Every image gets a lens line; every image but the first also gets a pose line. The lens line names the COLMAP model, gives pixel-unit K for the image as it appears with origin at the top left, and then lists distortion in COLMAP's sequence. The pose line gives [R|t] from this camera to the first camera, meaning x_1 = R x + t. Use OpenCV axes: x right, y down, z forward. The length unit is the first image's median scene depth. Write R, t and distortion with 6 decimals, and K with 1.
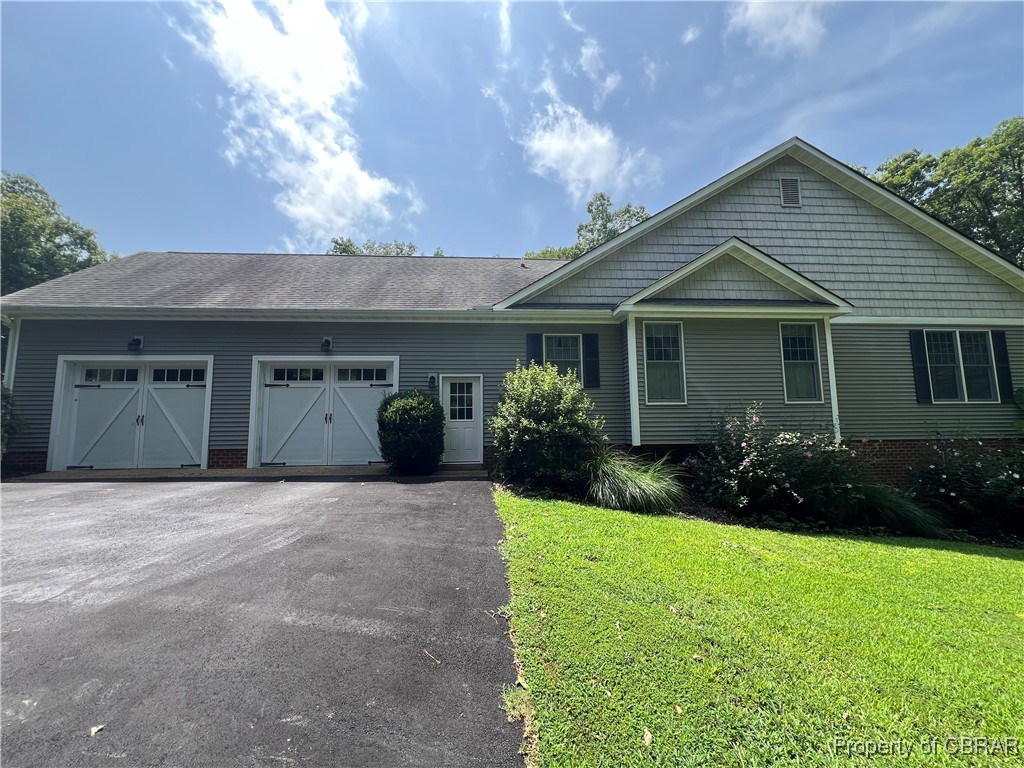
lens RADIAL K [[411.1, 0, 511.9], [0, 411.1, 384.6], [0, 0, 1]] dist [-0.002576, -0.000514]
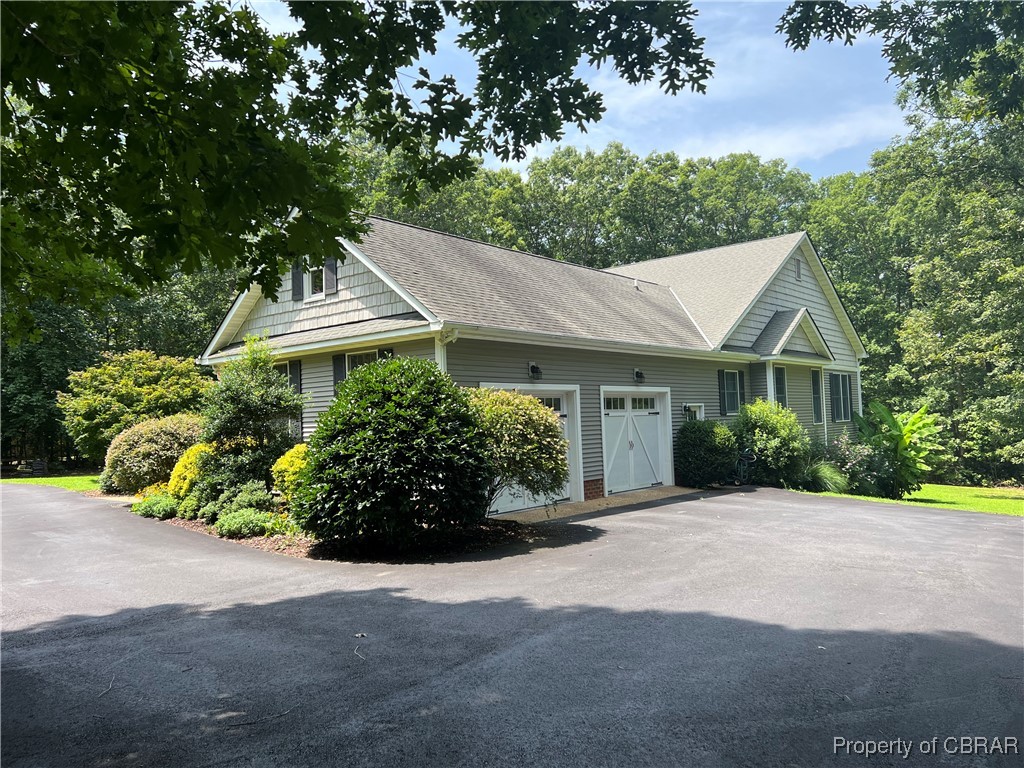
lens RADIAL K [[772.1, 0, 512.1], [0, 772.1, 382.9], [0, 0, 1]] dist [-0.002568, -0.000244]
pose [[0.684424, 0.013096, 0.728966, -2.200485], [0.034056, 0.998173, -0.049908, 0.011903], [-0.728288, 0.058984, 0.682728, -0.139418]]
